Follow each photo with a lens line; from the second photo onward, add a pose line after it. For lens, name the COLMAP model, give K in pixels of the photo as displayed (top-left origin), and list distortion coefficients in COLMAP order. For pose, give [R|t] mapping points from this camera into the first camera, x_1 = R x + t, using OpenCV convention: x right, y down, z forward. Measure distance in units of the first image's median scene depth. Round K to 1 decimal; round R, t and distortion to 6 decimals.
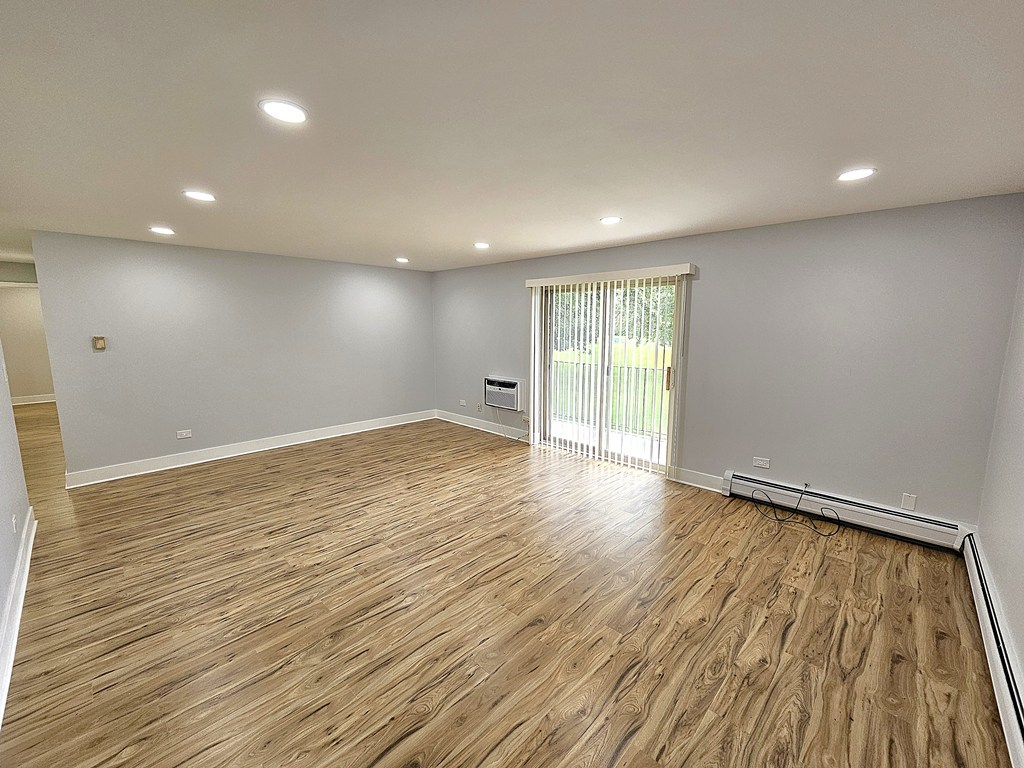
lens RADIAL K [[418.6, 0, 514.9], [0, 418.6, 382.7], [0, 0, 1]] dist [-0.002081, 0.000257]
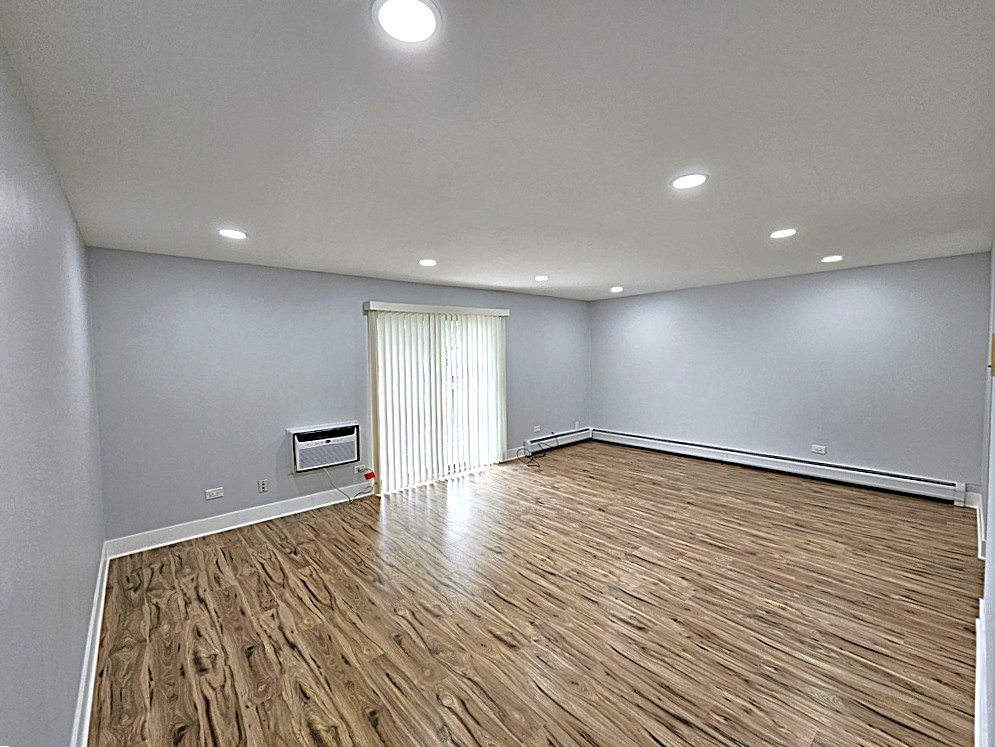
lens RADIAL K [[420.9, 0, 500.1], [0, 420.9, 370.2], [0, 0, 1]] dist [-0.000743, 0.000389]
pose [[0.089781, -0.049959, 0.994708, -1.167646], [0.157650, 0.986863, 0.035335, -0.135952], [-0.983405, 0.153643, 0.096477, 0.975758]]
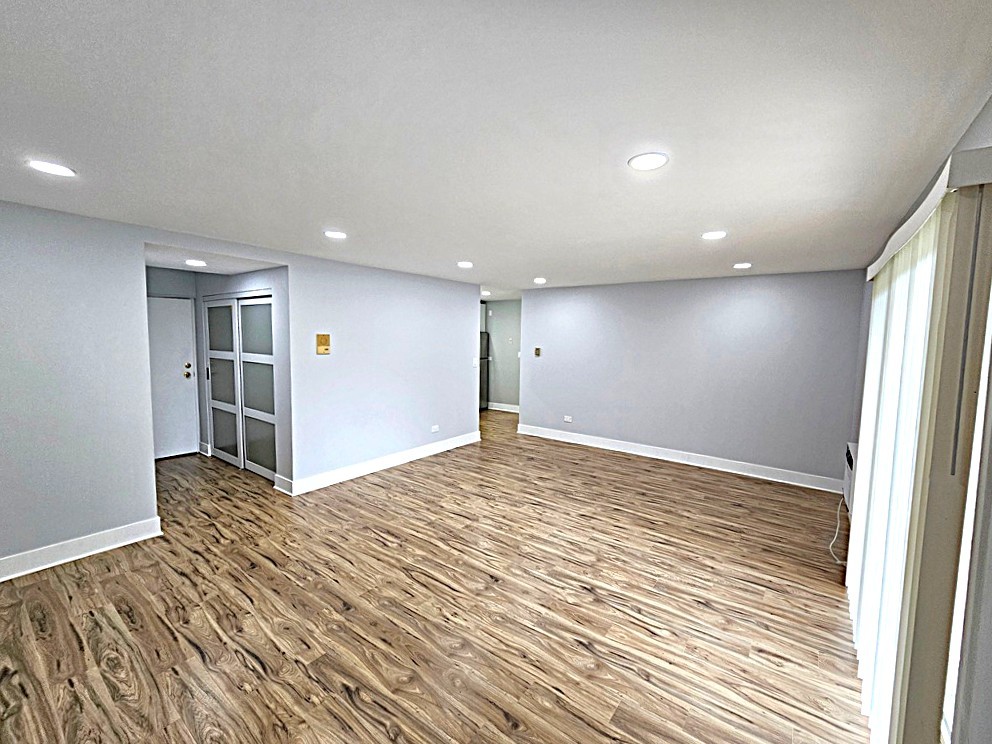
lens RADIAL K [[419.6, 0, 498.6], [0, 419.6, 368.7], [0, 0, 1]] dist [-0.000743, 0.000389]
pose [[0.115546, 0.077808, -0.990250, 0.721027], [-0.160929, 0.985223, 0.058635, -0.113271], [0.980179, 0.152585, 0.126360, 0.722860]]
